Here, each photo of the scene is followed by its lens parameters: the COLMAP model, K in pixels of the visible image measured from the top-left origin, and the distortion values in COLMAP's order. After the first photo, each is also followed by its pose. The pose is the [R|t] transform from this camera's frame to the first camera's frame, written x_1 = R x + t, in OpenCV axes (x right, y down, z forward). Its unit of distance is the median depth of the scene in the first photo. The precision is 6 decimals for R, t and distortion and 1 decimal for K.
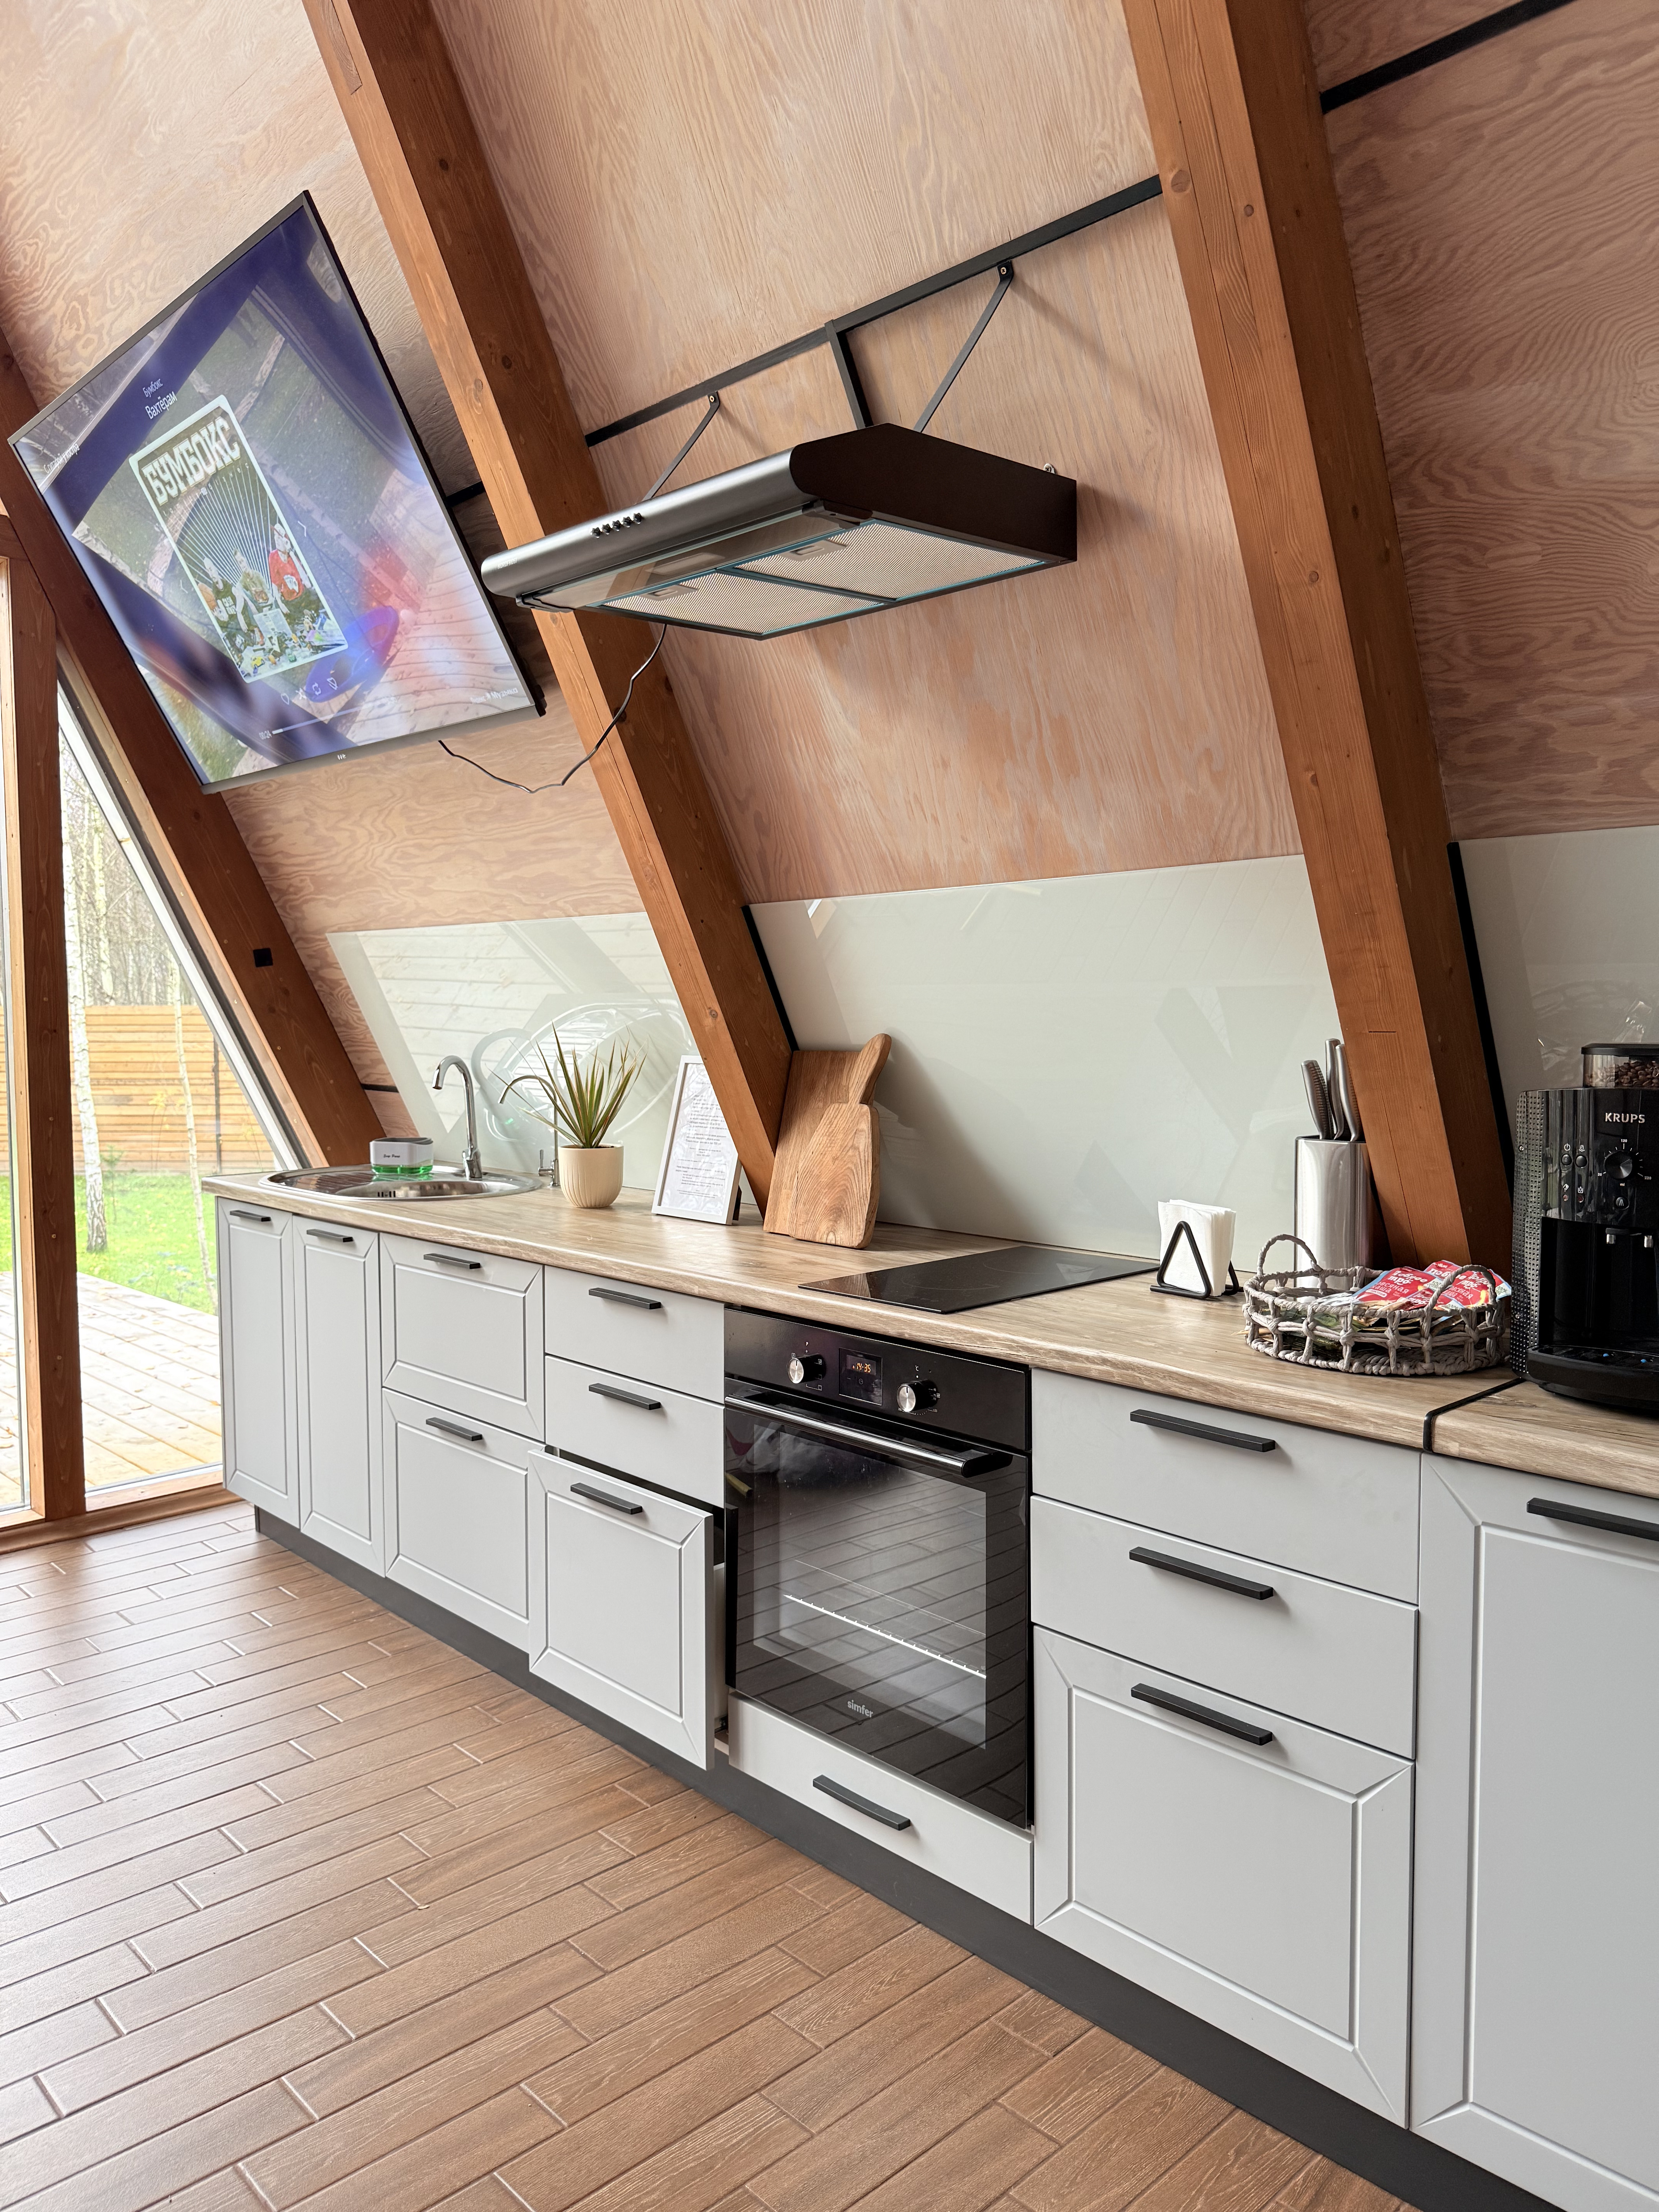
lens RADIAL K [[1572.1, 0, 837.5], [0, 1572.1, 1108.4], [0, 0, 1]] dist [0.049883, -0.061896]
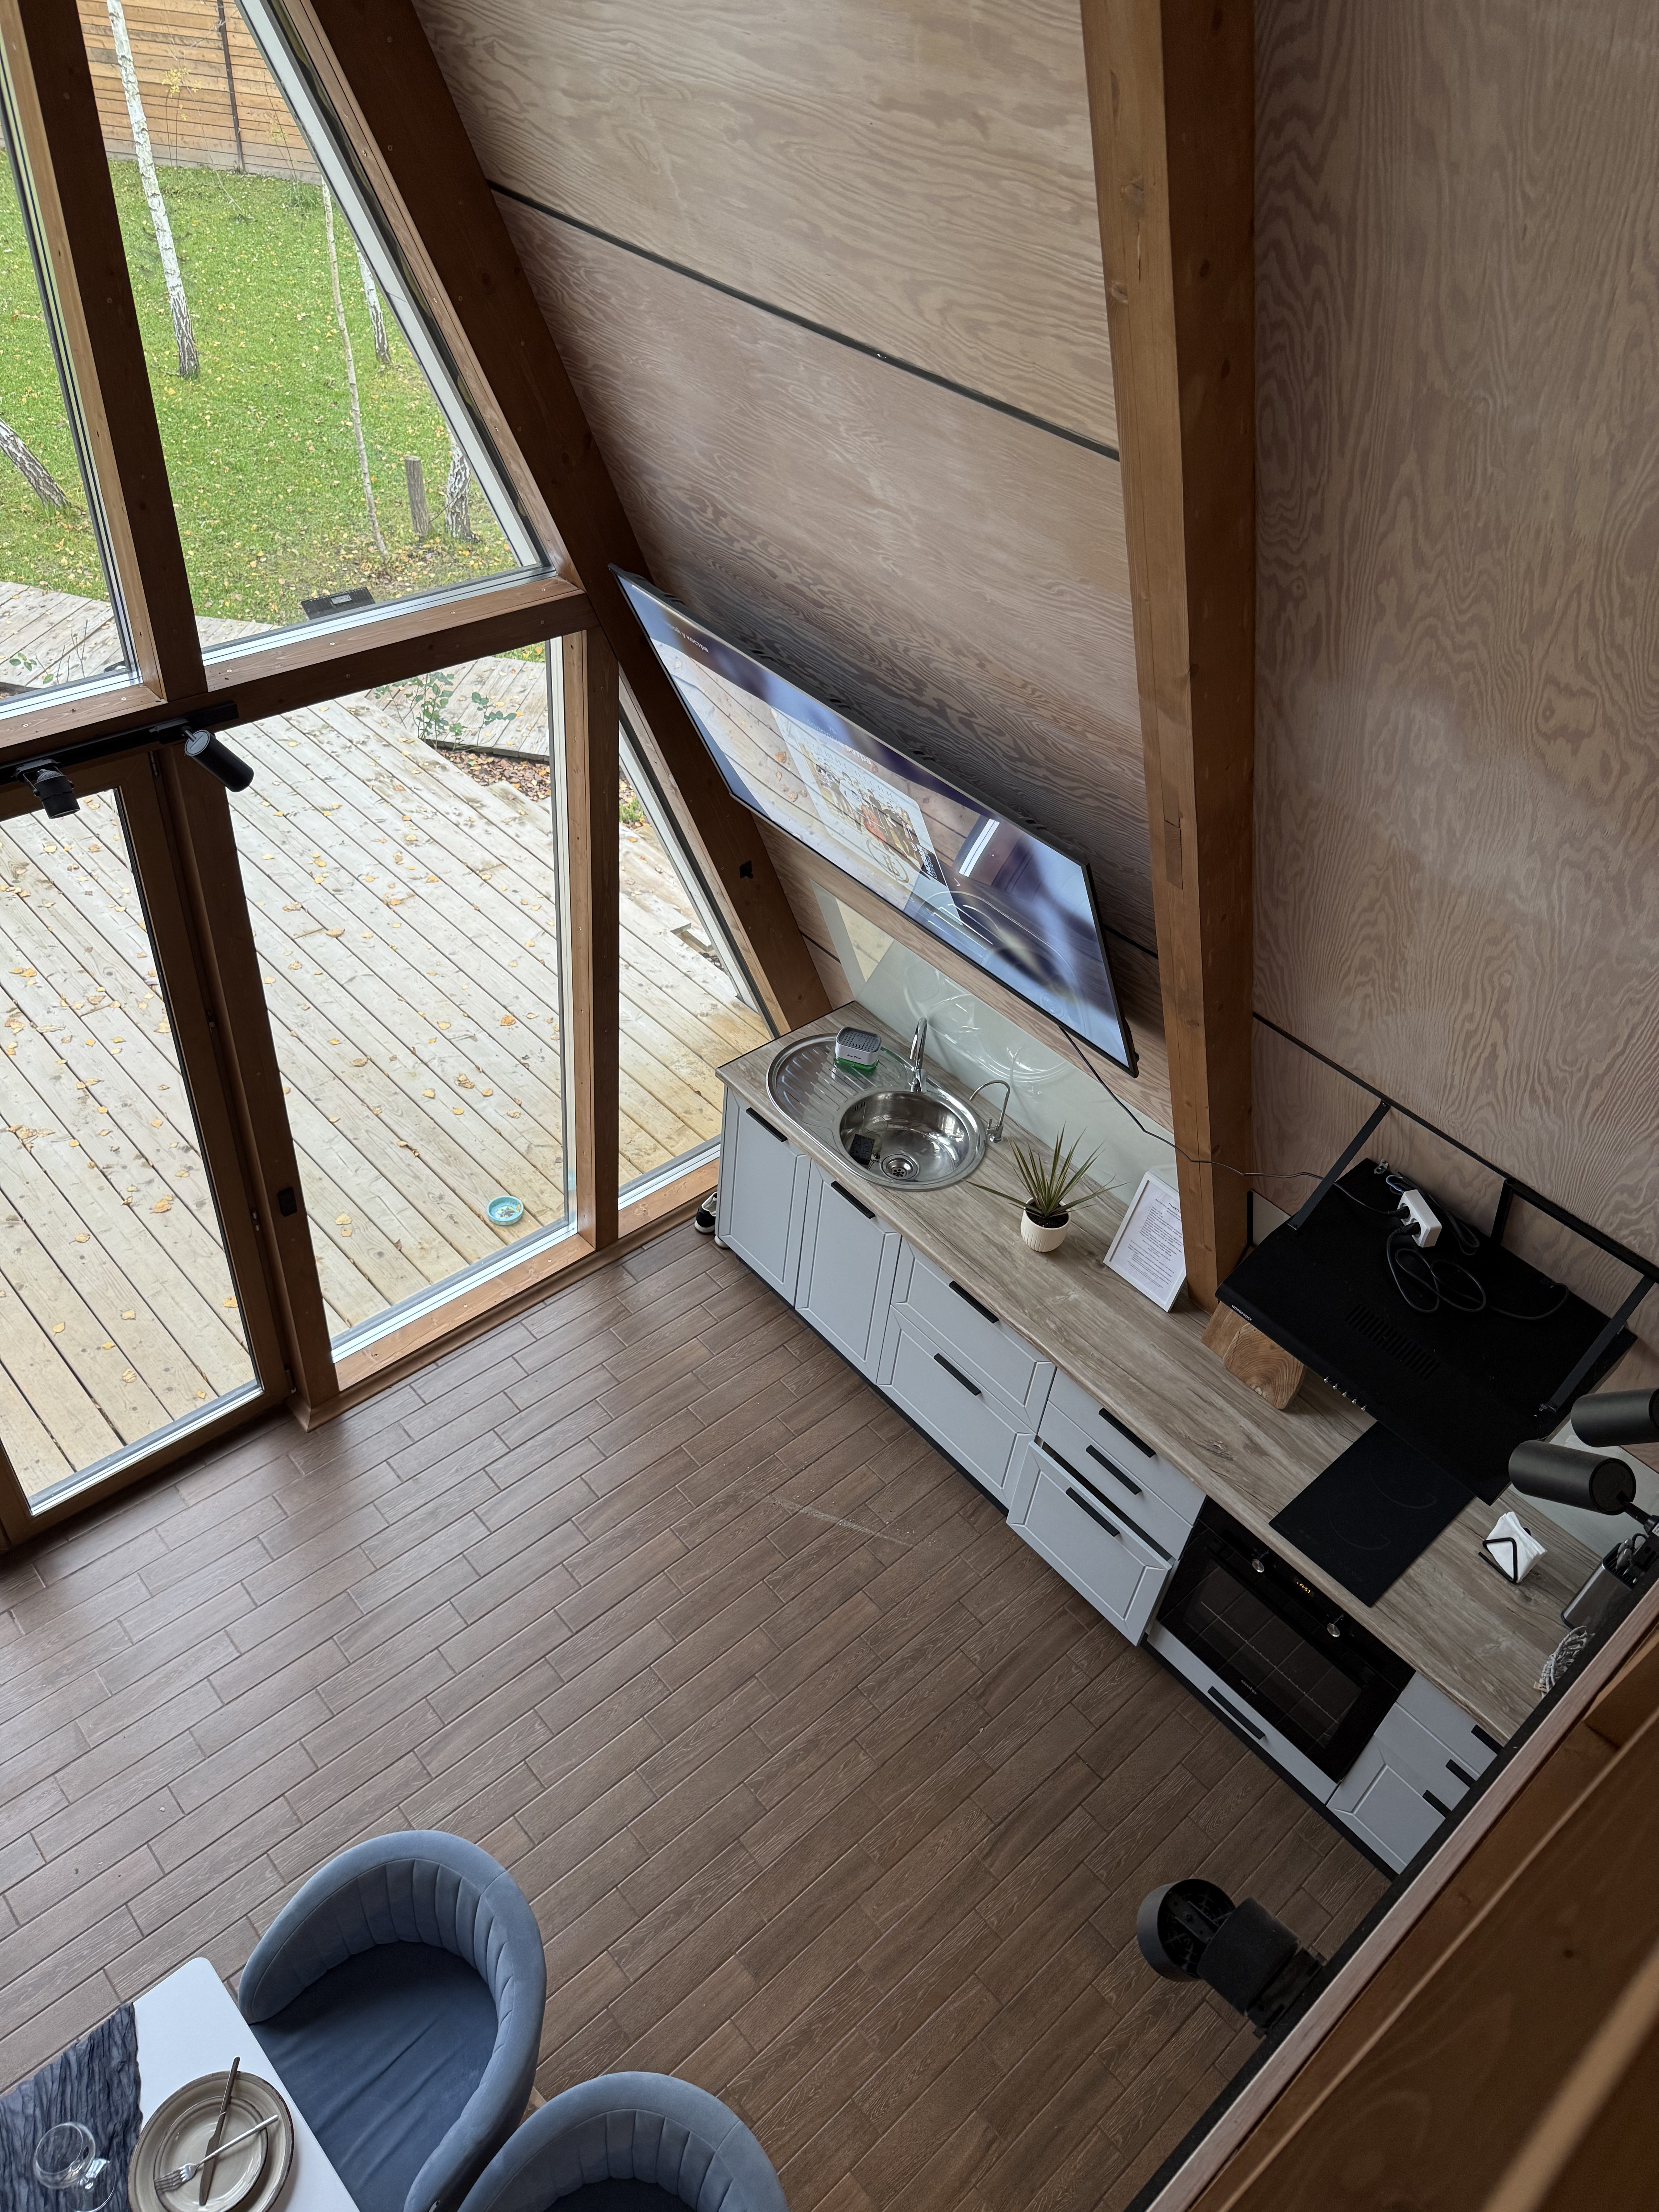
lens RADIAL K [[1572.1, 0, 837.5], [0, 1572.1, 1108.4], [0, 0, 1]] dist [0.049883, -0.061896]
pose [[0.994796, 0.086741, 0.053459, -0.784426], [-0.101165, 0.778302, 0.619687, -1.582443], [0.012145, -0.621870, 0.783026, -0.065847]]
